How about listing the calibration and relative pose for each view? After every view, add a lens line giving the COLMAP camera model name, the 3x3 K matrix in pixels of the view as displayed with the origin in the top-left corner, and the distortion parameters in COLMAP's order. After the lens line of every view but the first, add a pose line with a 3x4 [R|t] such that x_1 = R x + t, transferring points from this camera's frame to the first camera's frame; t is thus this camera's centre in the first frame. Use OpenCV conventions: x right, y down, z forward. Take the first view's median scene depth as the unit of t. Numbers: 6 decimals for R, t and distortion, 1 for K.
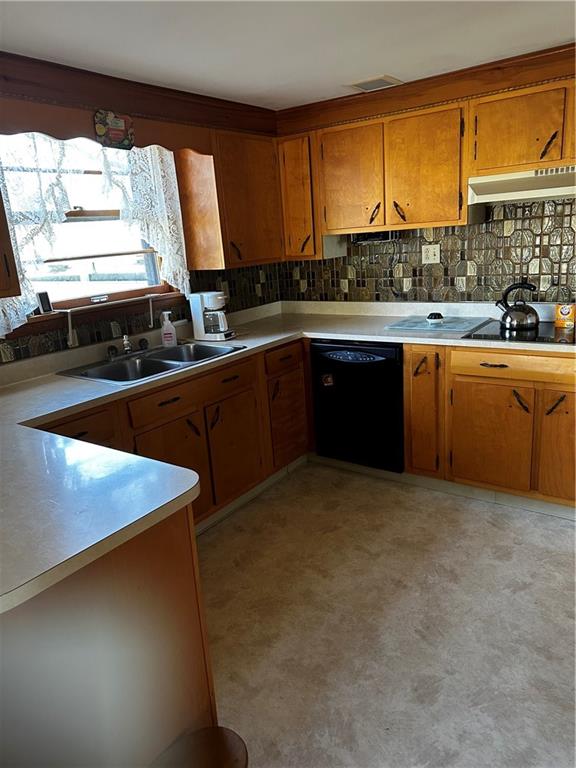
lens RADIAL K [[539.5, 0, 288.0], [0, 539.5, 384.0], [0, 0, 1]] dist [0.102413, -0.118924]
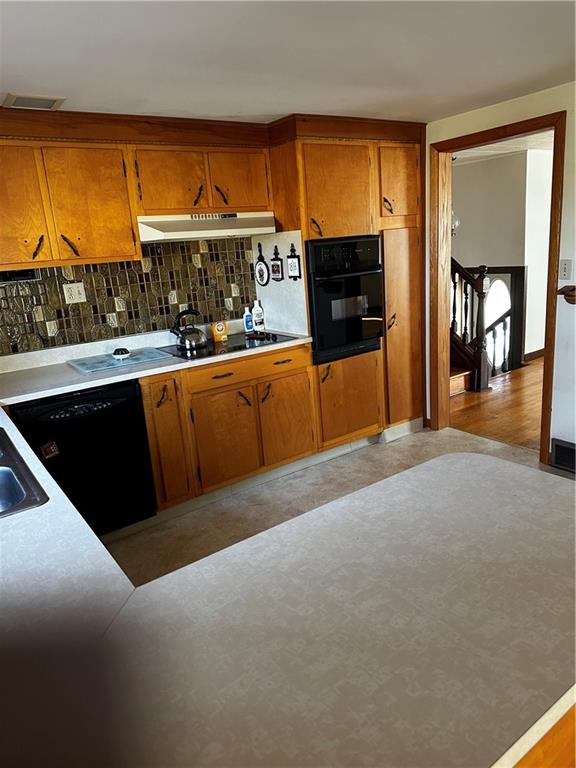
lens RADIAL K [[539.5, 0, 288.0], [0, 539.5, 384.0], [0, 0, 1]] dist [0.102413, -0.118924]
pose [[0.343243, -0.194566, 0.918873, -0.584261], [0.303330, 0.948850, 0.087605, -0.069254], [-0.888918, 0.248652, 0.384704, 0.399487]]
